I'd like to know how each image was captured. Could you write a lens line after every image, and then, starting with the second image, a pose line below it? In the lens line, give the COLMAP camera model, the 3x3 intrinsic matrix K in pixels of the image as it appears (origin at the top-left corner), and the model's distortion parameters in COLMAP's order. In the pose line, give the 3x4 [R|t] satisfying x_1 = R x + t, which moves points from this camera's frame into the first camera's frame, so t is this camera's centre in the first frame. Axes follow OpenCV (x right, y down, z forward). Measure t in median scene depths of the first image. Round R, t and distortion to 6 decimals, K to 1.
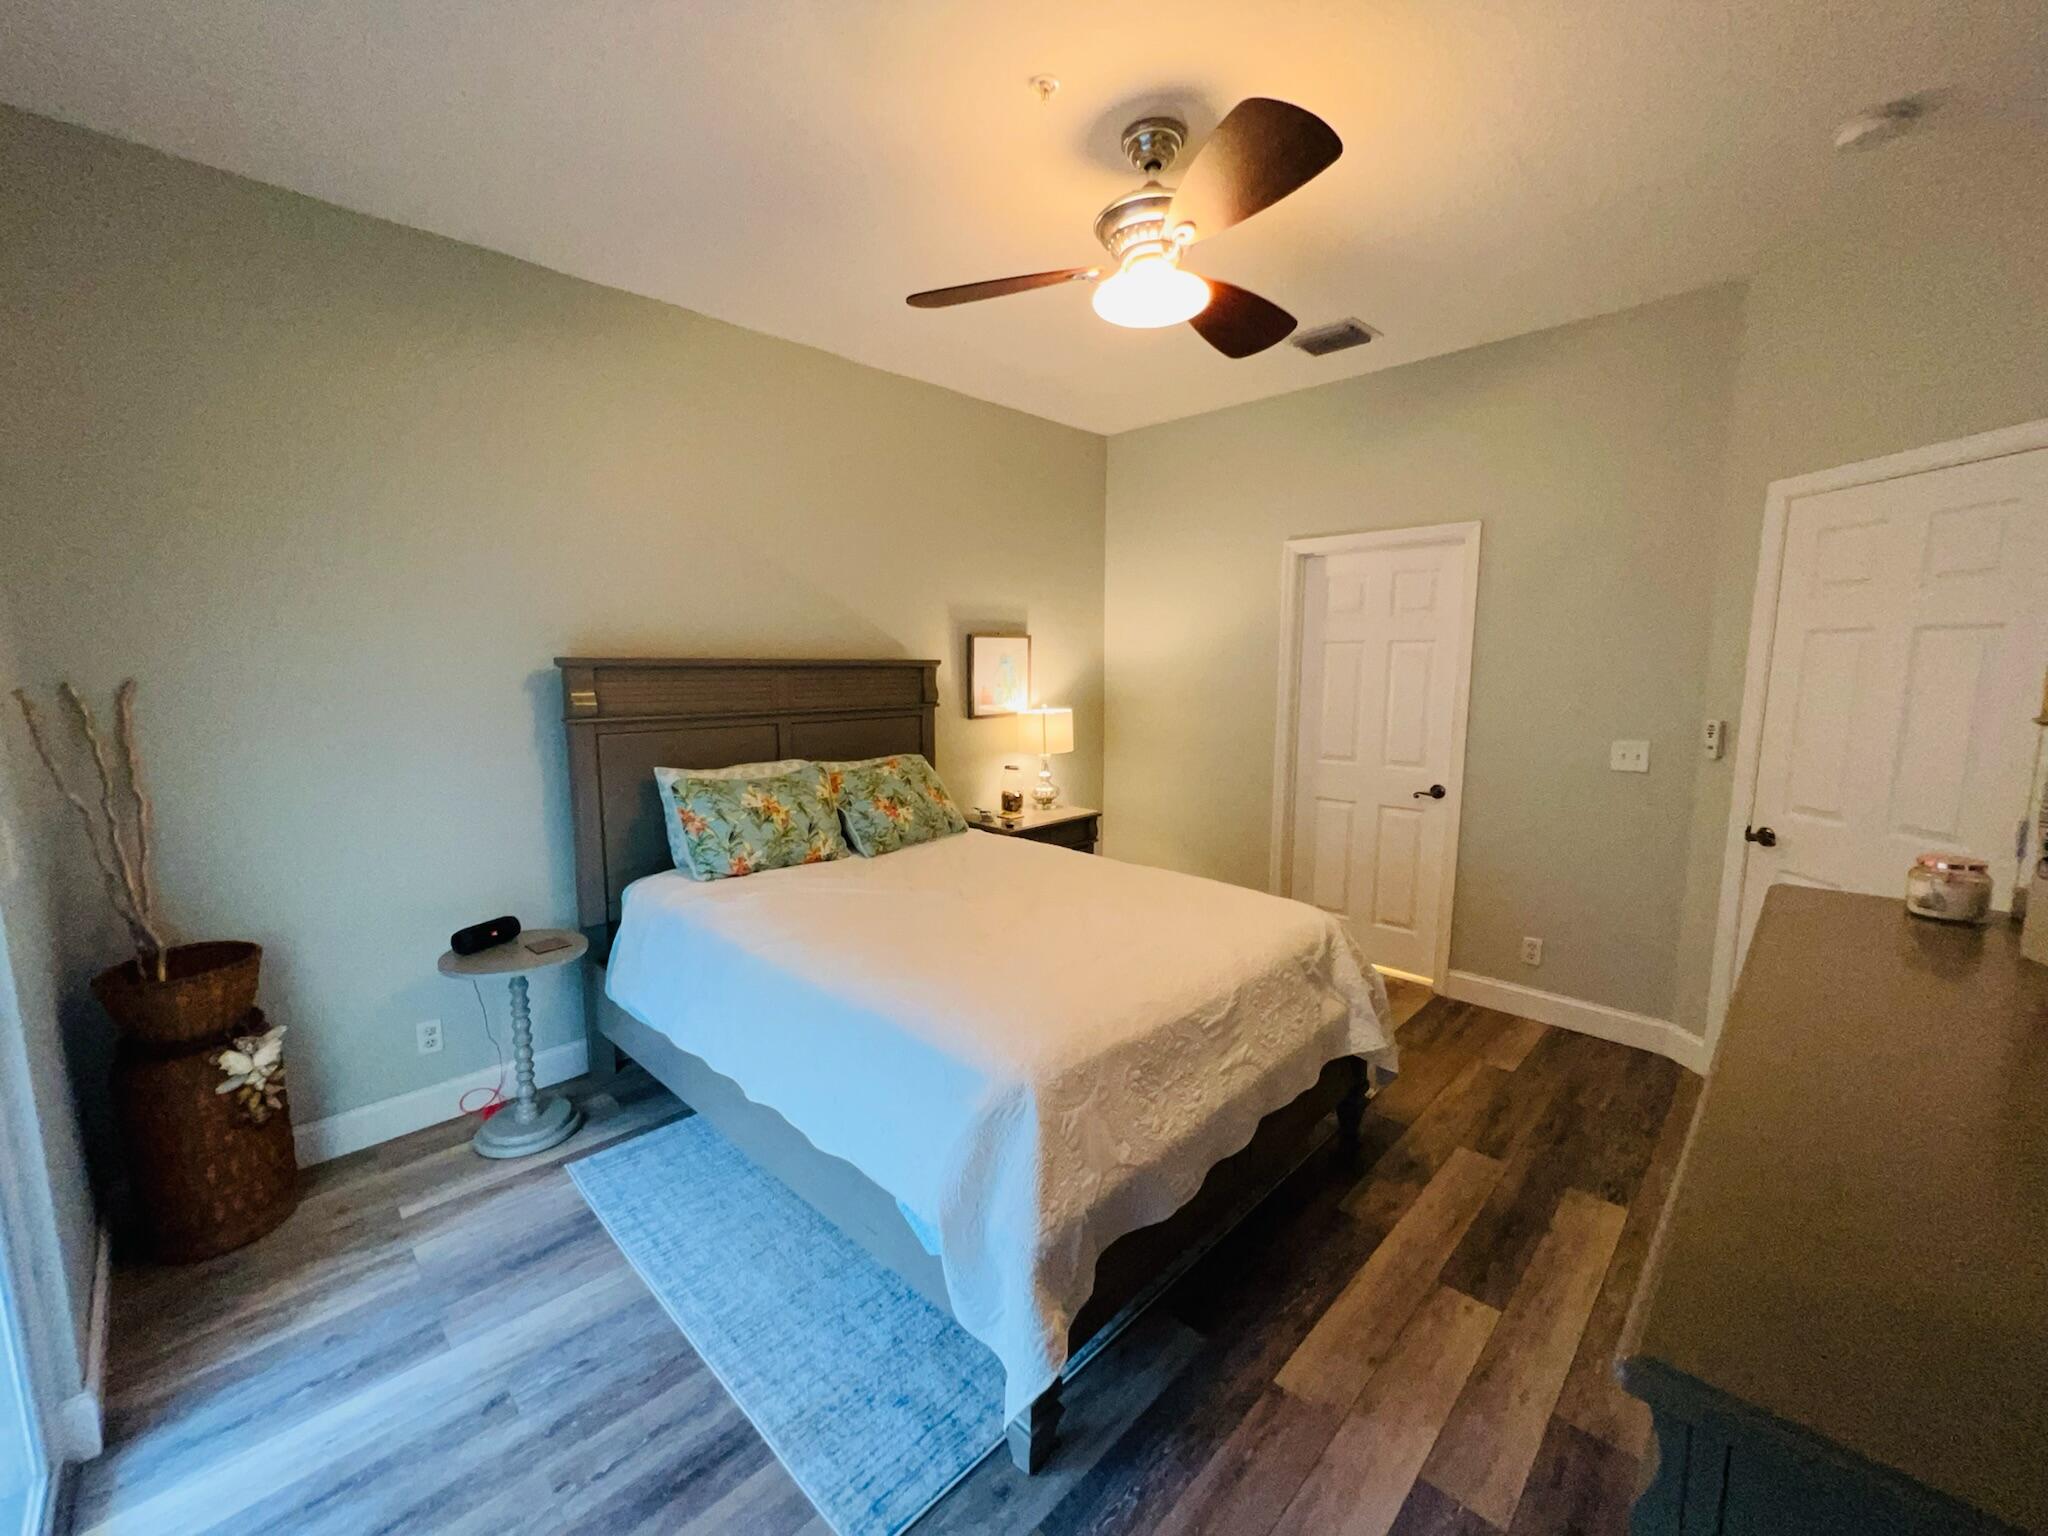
lens RADIAL K [[823.3, 0, 1032.8], [0, 823.3, 771.4], [0, 0, 1]] dist [-0.004060, 0.000403]
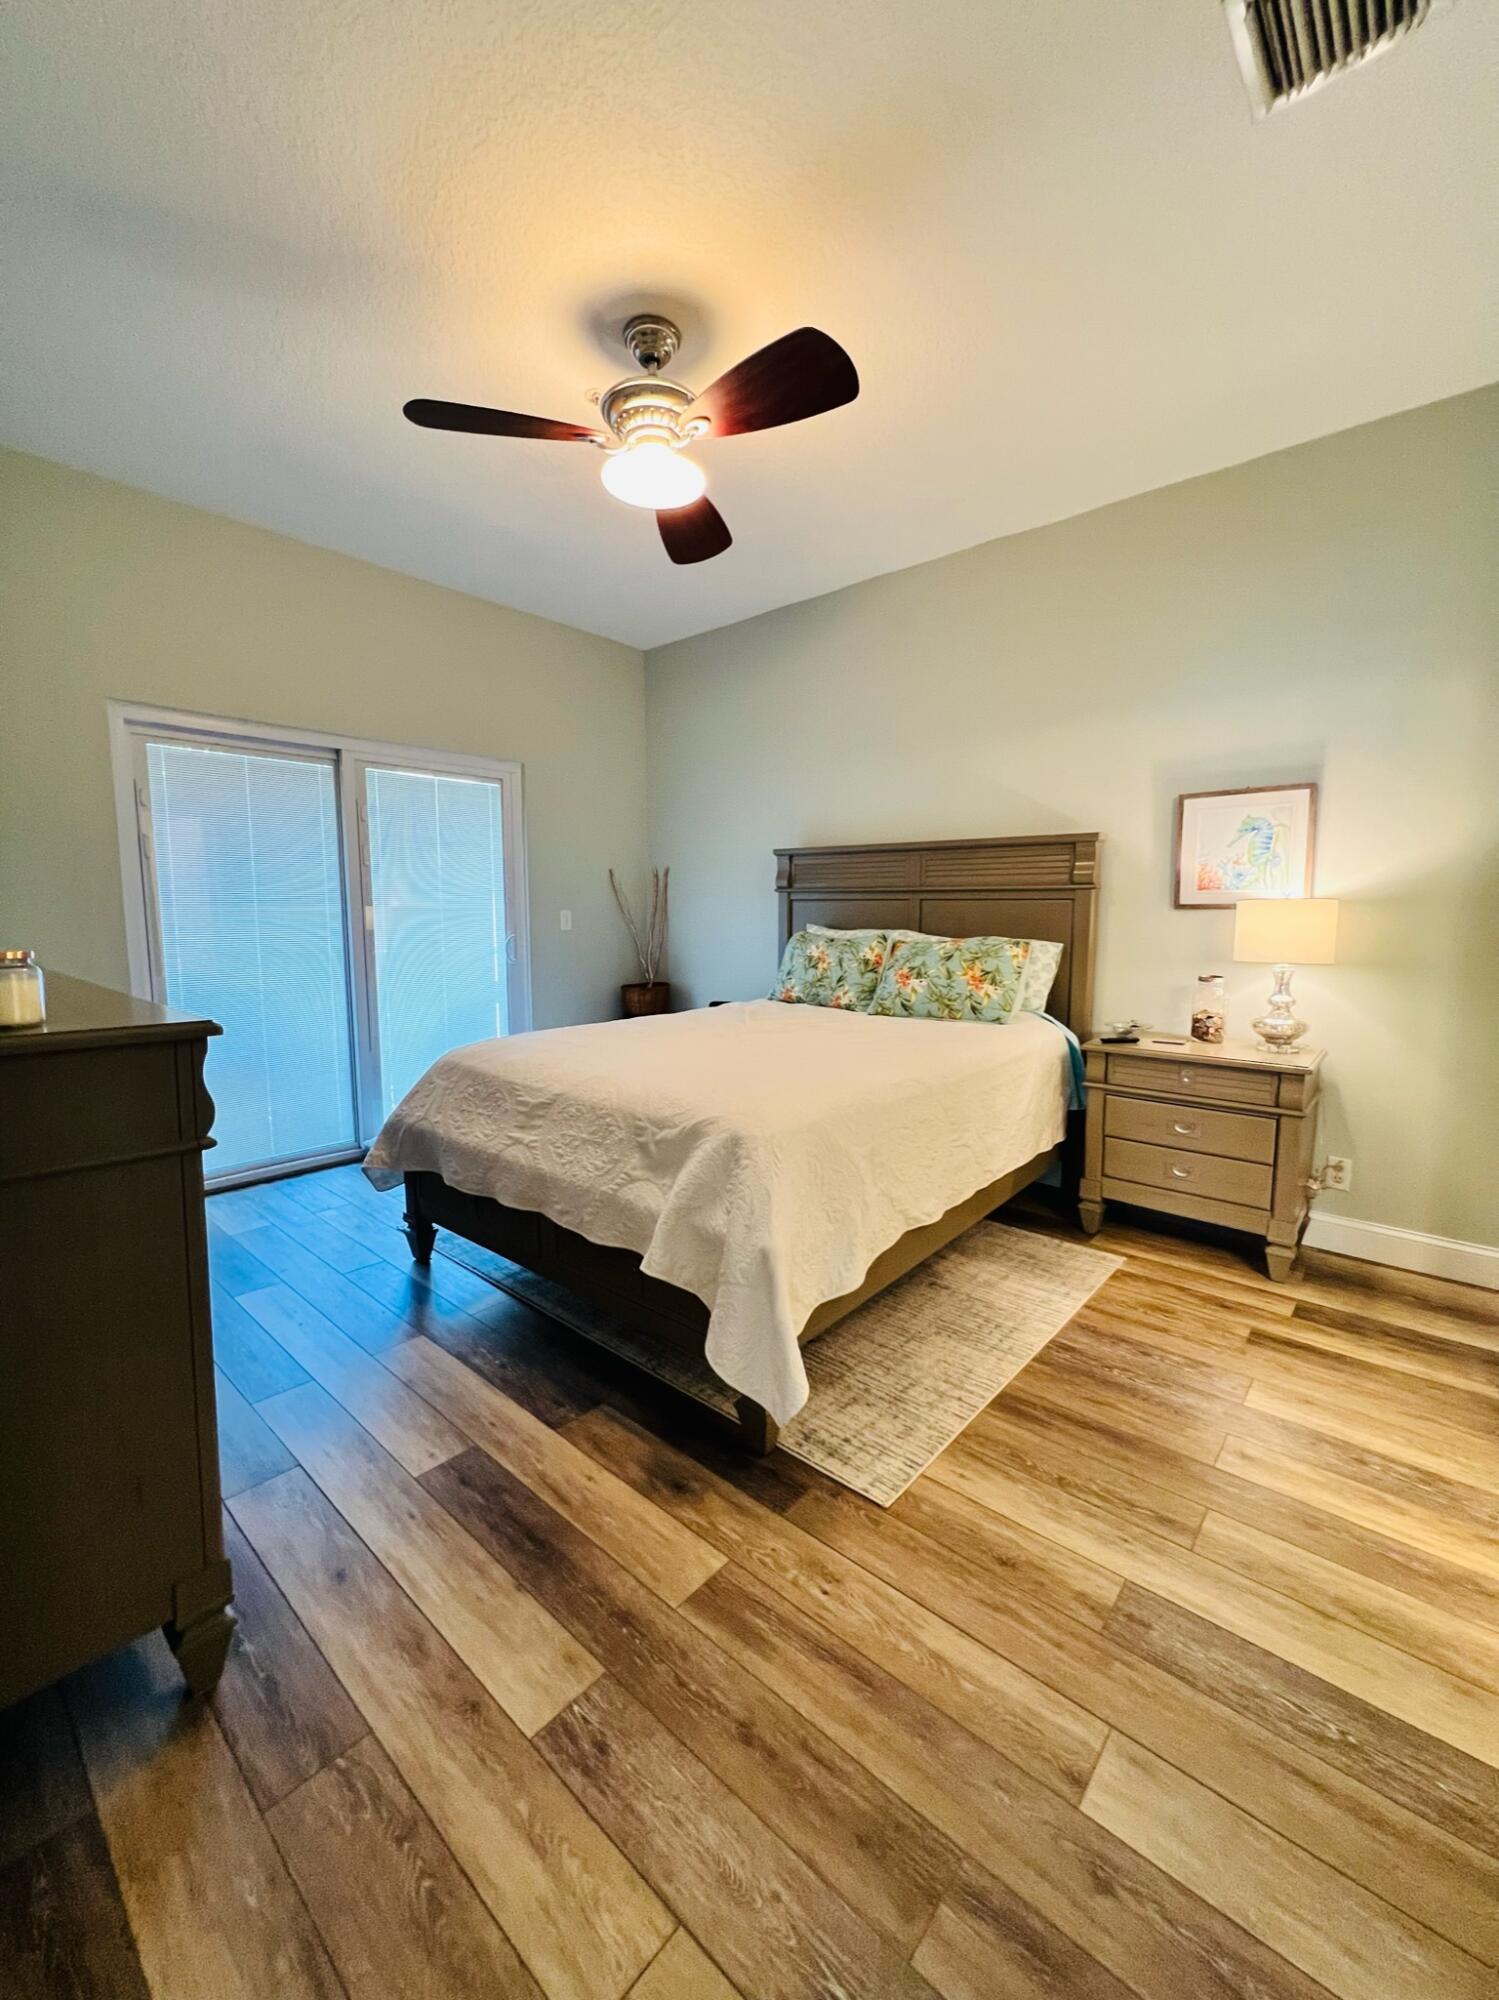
lens RADIAL K [[804.0, 0, 741.2], [0, 804.0, 989.4], [0, 0, 1]] dist [-0.004060, 0.000403]
pose [[0.044398, 0.103976, -0.993588, 1.114025], [-0.132291, 0.986422, 0.097315, -0.016479], [0.990216, 0.127122, 0.057550, 0.968138]]
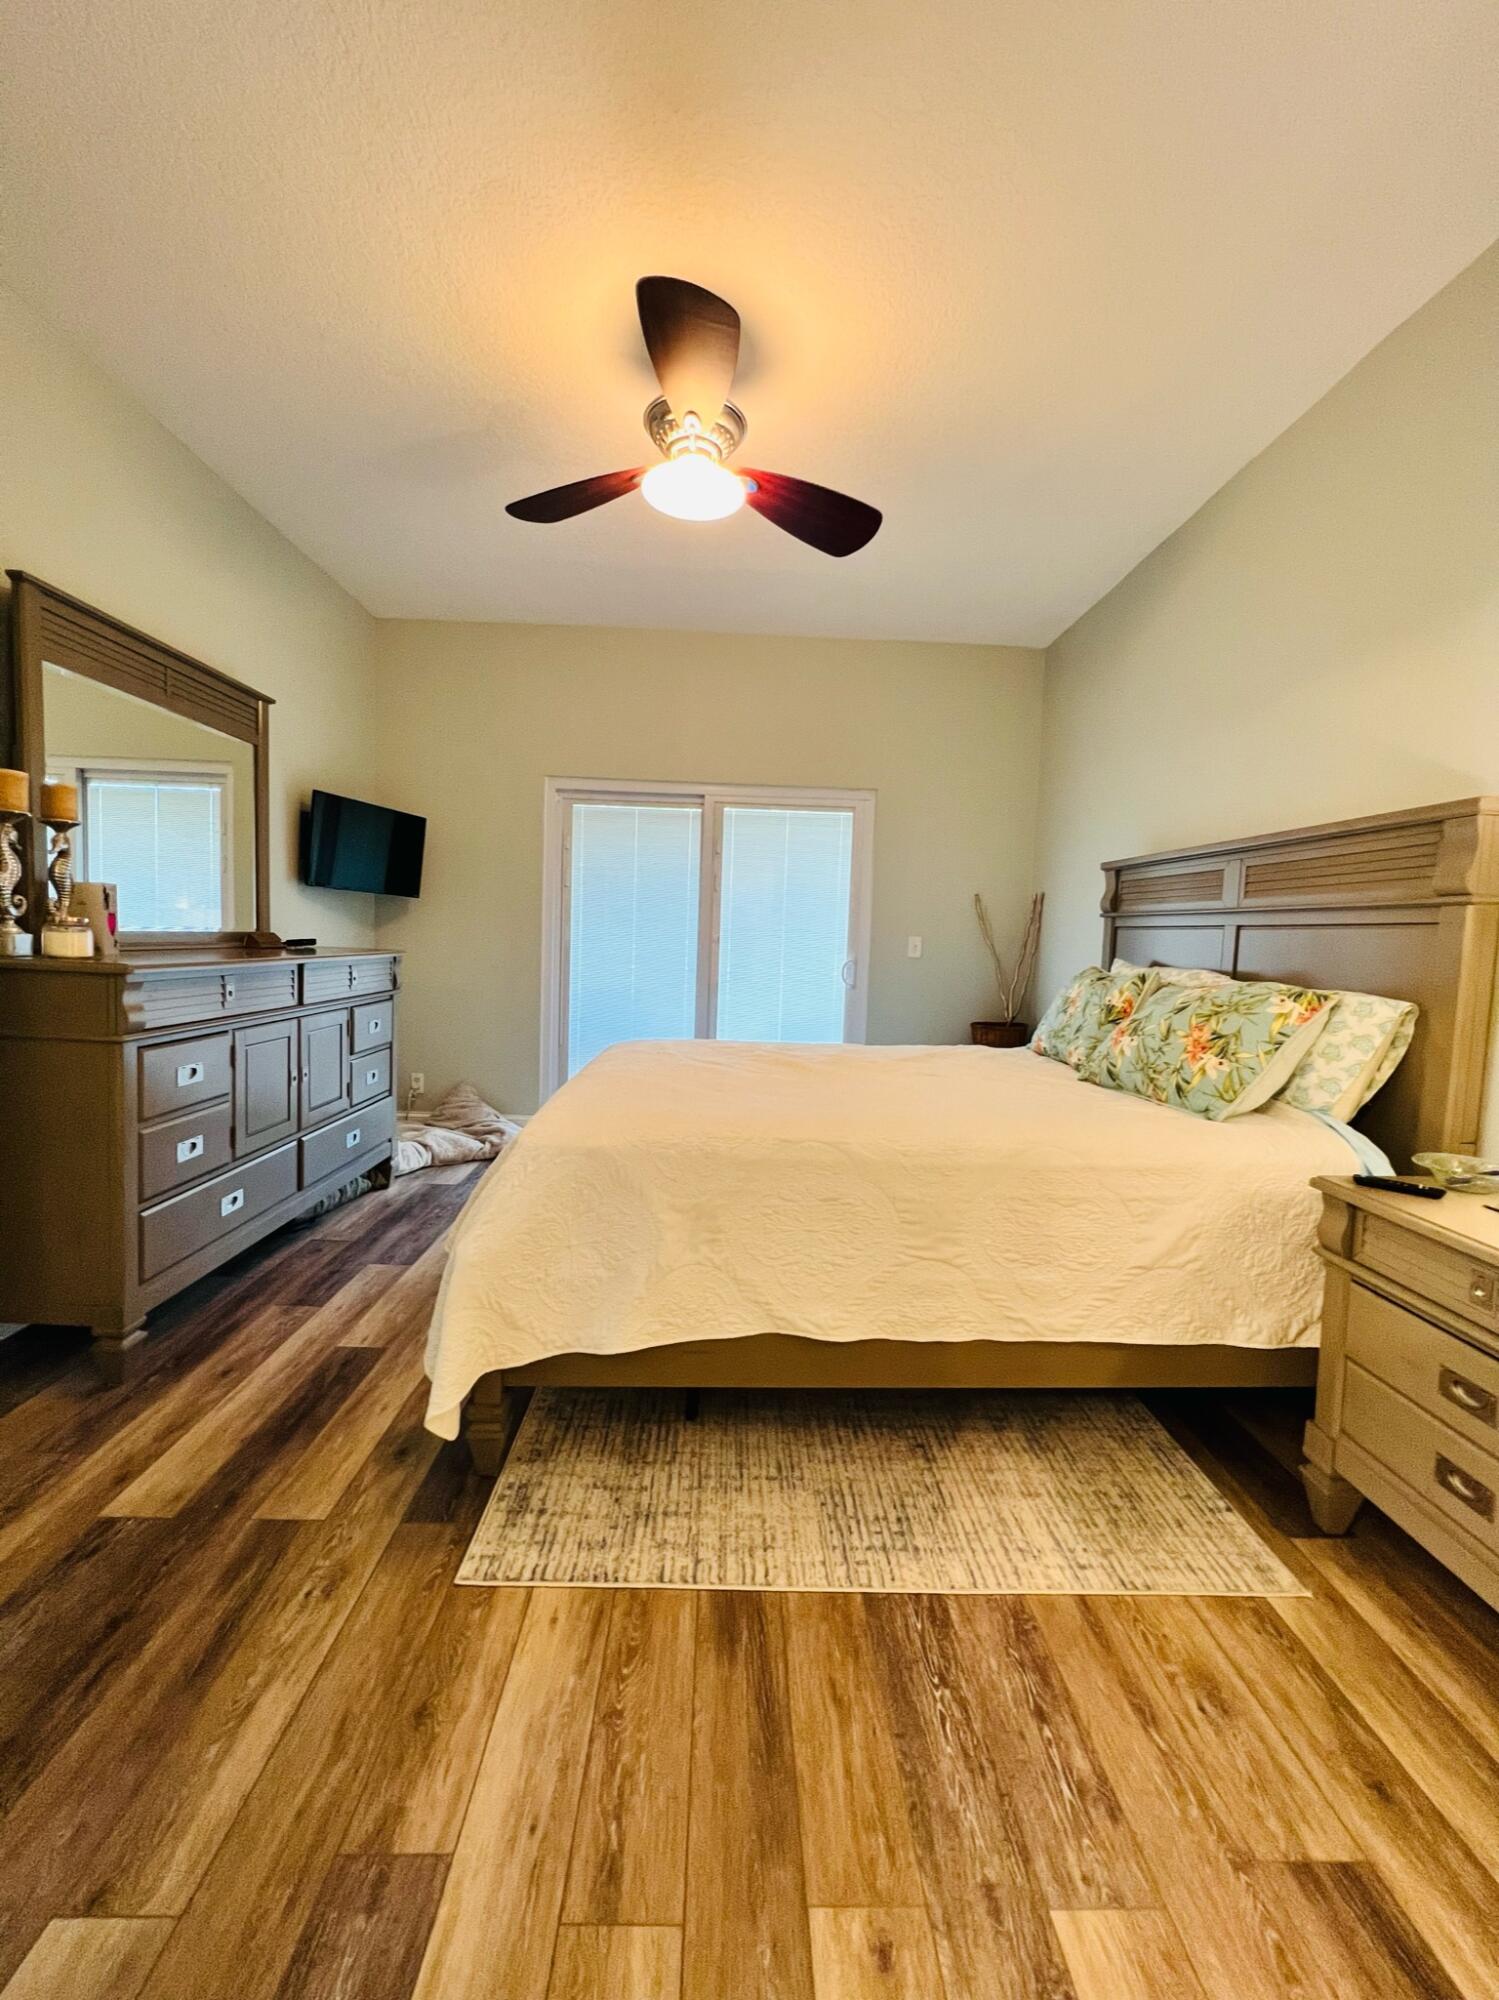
lens RADIAL K [[797.8, 0, 745.5], [0, 797.8, 995.3], [0, 0, 1]] dist [-0.001723, -0.000439]
pose [[-0.701233, 0.030430, -0.712282, 0.750858], [-0.126412, 0.977950, 0.166231, -0.084166], [0.701635, 0.206608, -0.681925, 1.639472]]
